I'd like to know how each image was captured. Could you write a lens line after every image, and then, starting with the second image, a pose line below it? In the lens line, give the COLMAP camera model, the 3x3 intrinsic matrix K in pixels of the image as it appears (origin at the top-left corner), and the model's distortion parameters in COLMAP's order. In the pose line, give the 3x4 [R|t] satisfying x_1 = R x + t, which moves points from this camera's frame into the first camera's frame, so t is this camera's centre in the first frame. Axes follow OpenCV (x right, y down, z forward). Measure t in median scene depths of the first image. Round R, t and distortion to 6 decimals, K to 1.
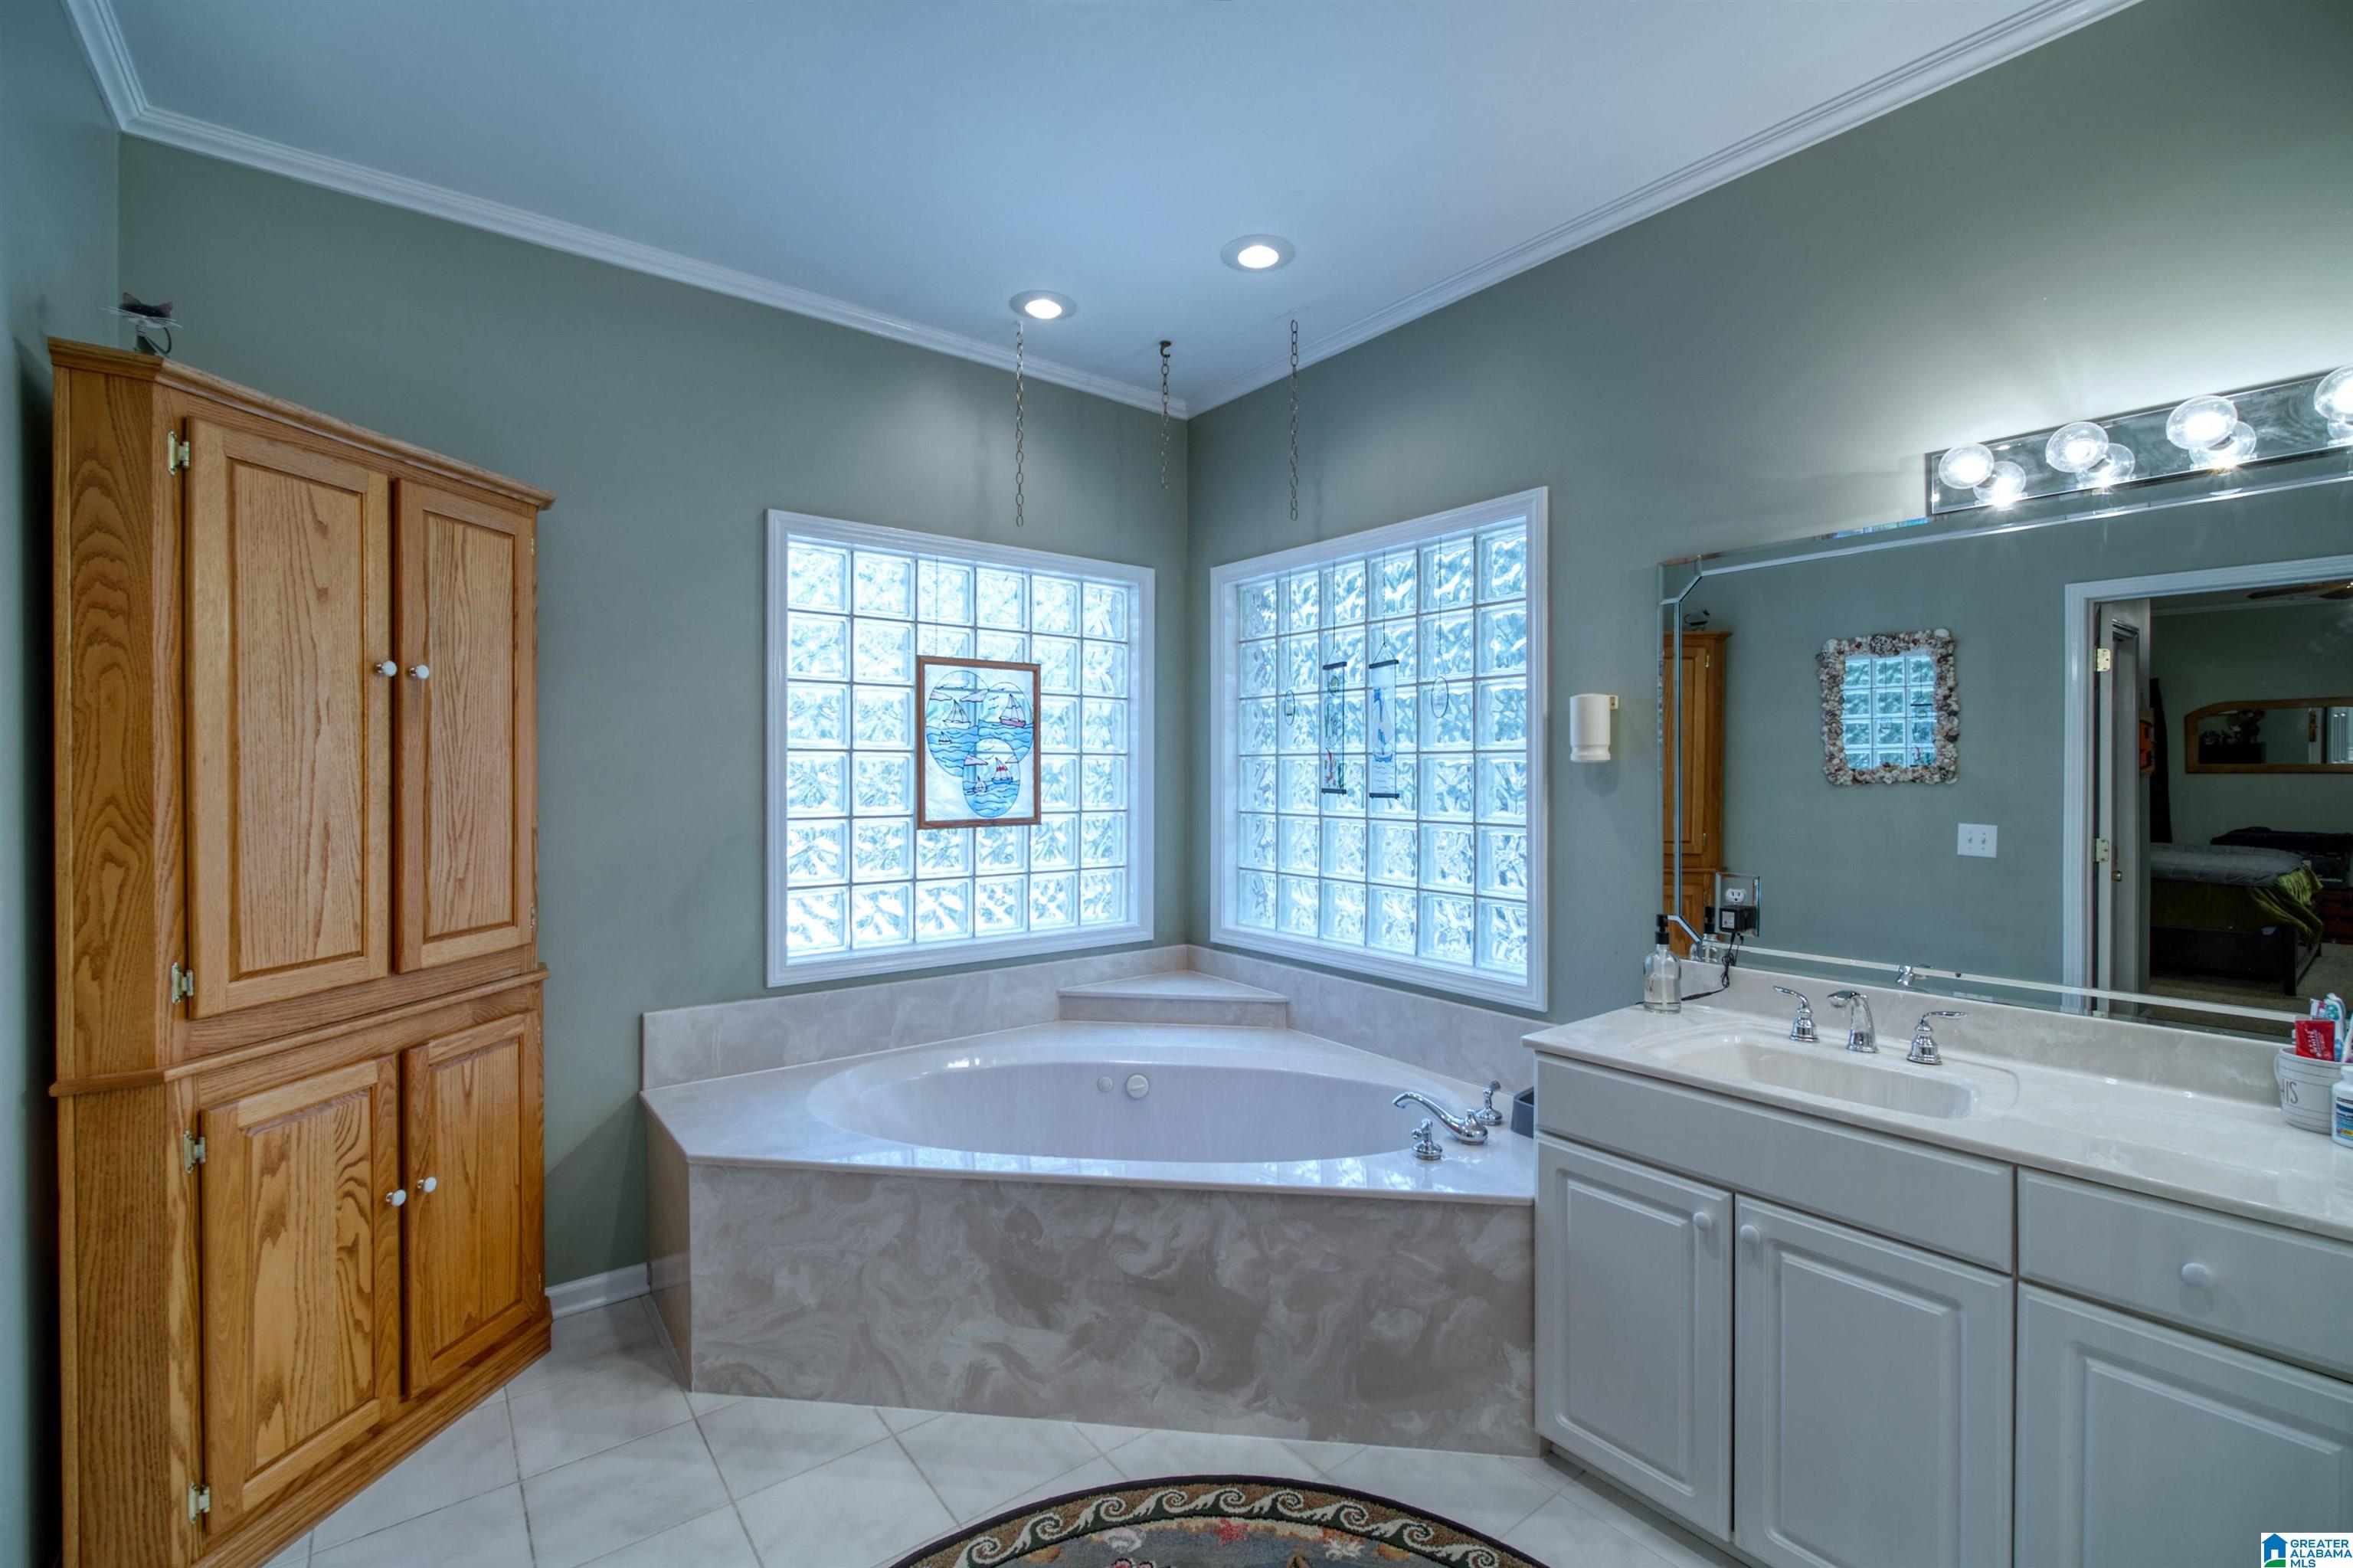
lens RADIAL K [[1010.5, 0, 1175.3], [0, 1010.5, 779.5], [0, 0, 1]] dist [-0.003136, -0.001082]
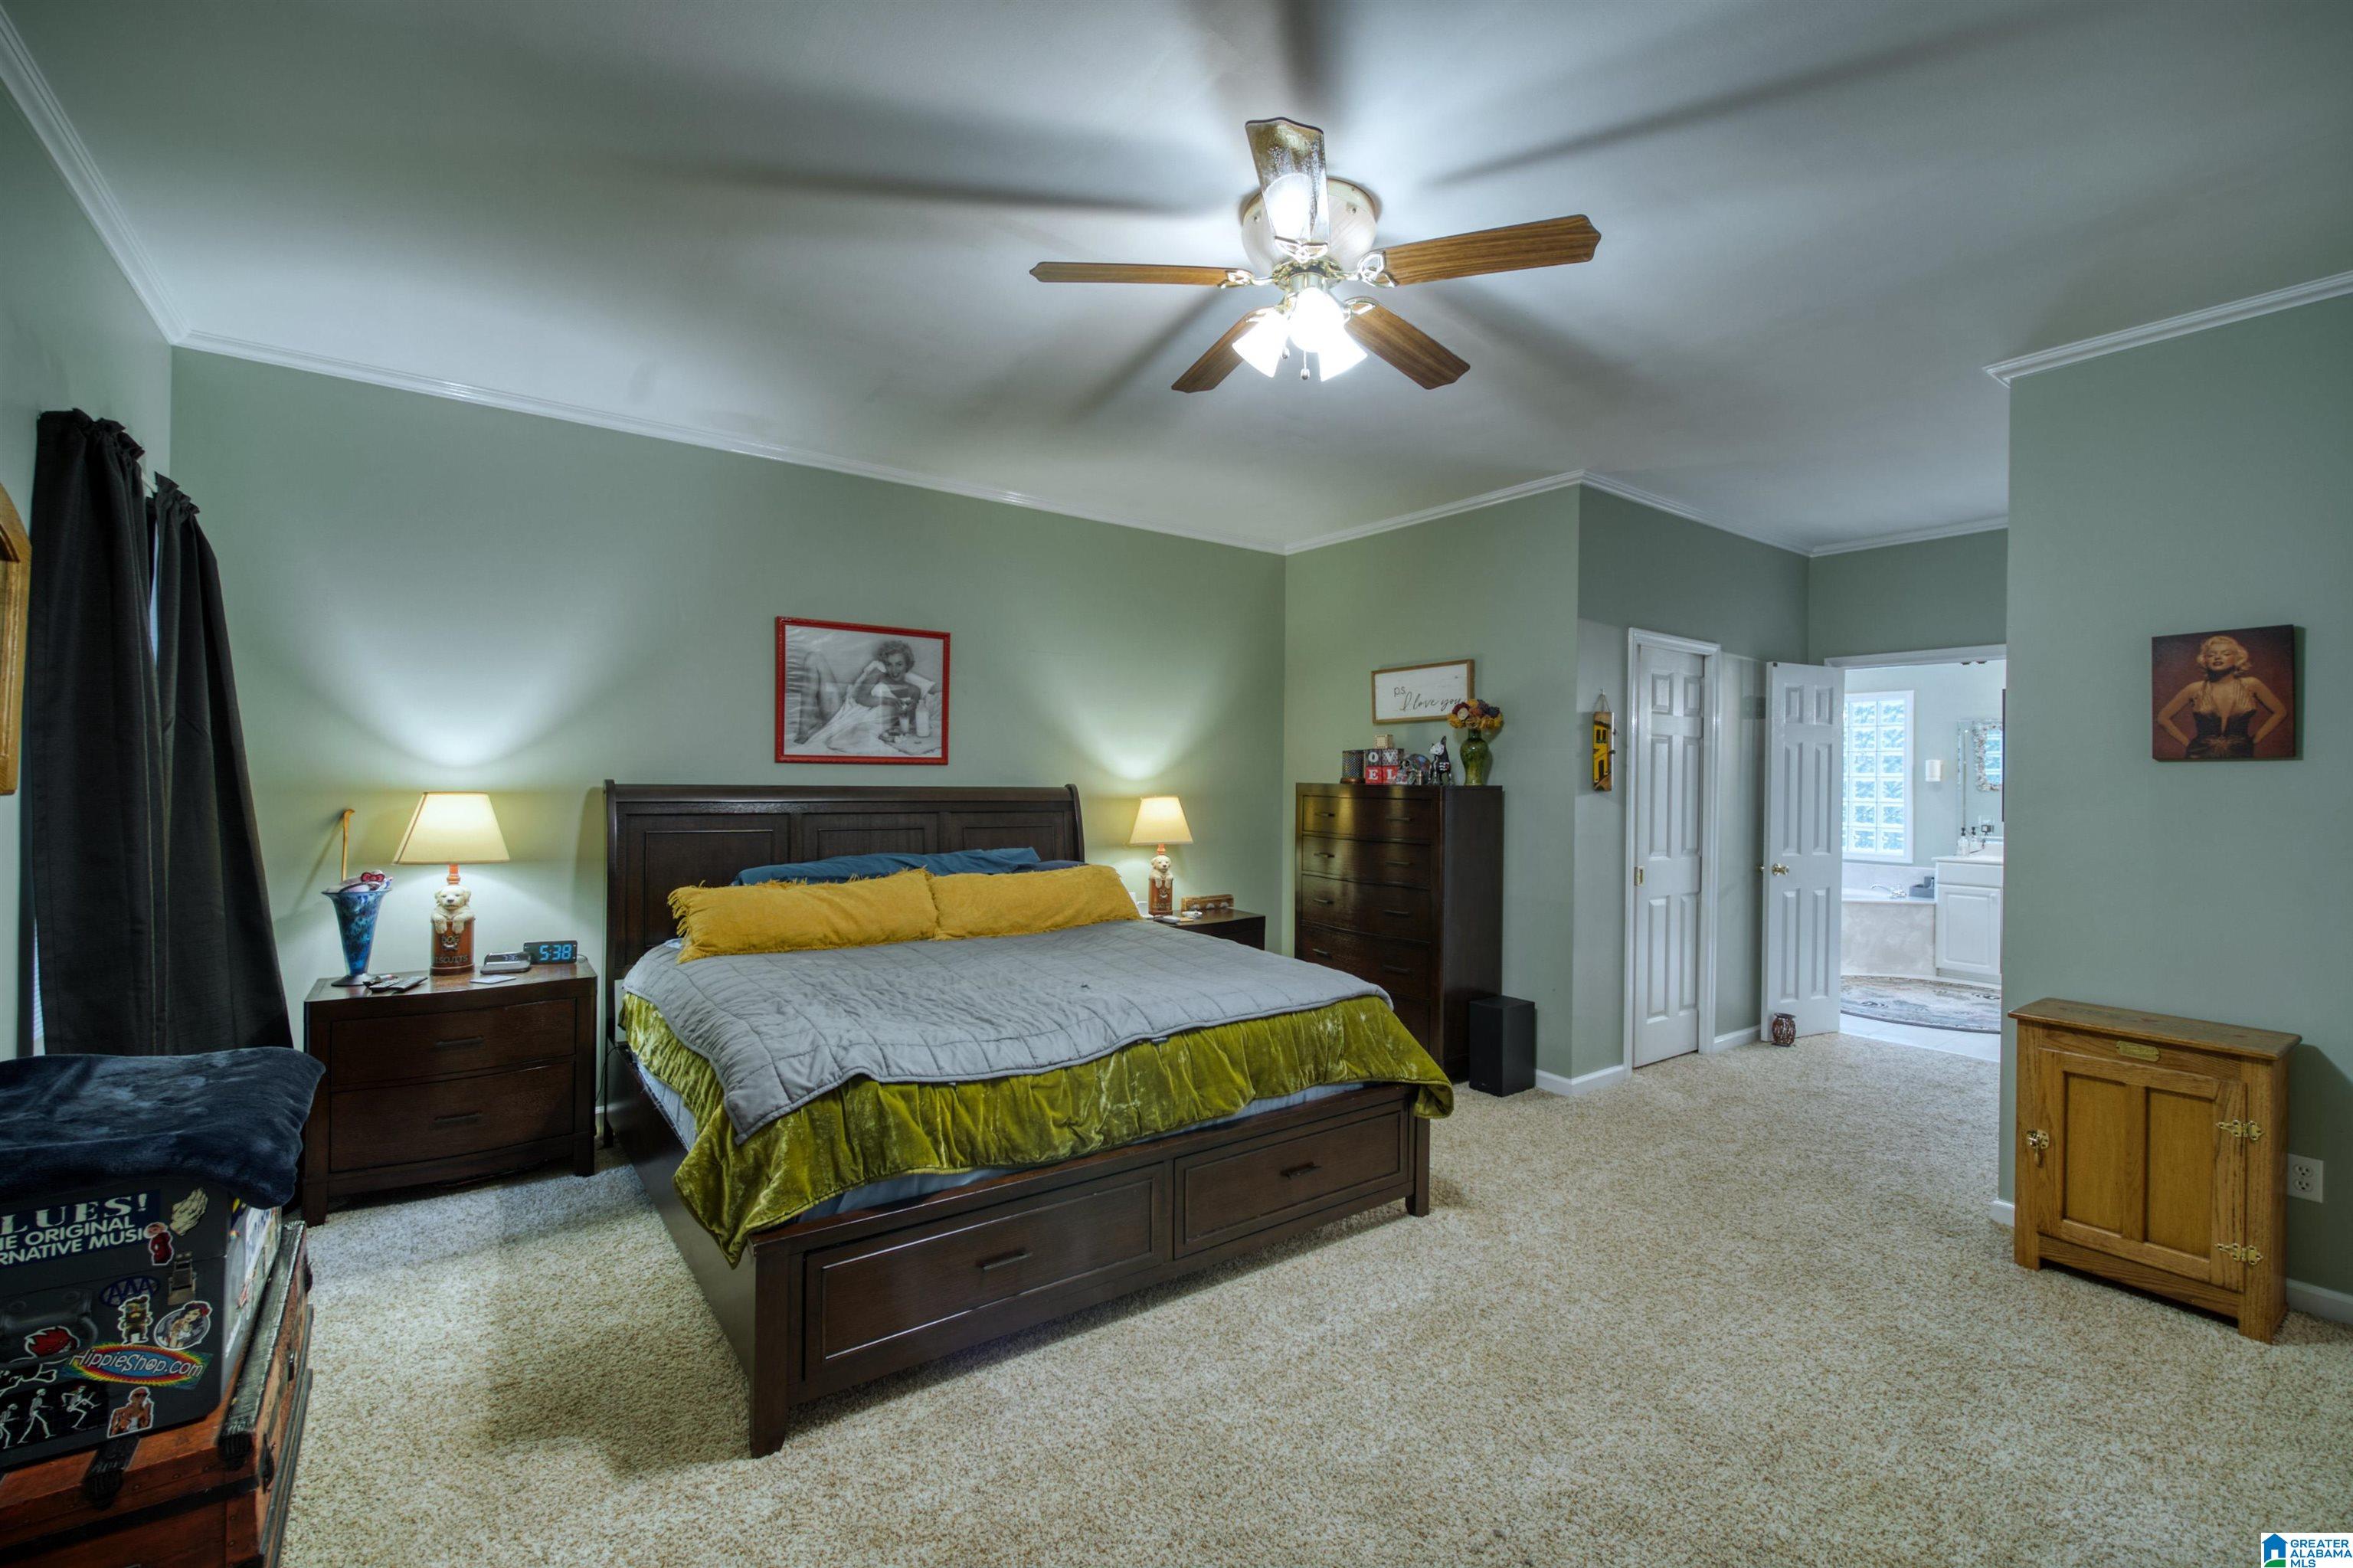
lens RADIAL K [[1010.5, 0, 1185.3], [0, 1010.5, 776.6], [0, 0, 1]] dist [-0.003136, -0.001082]
pose [[0.999824, 0.014287, -0.012121, -1.881711], [-0.014328, 0.999892, -0.003326, 0.012182], [0.012072, 0.003499, 0.999921, -2.168368]]
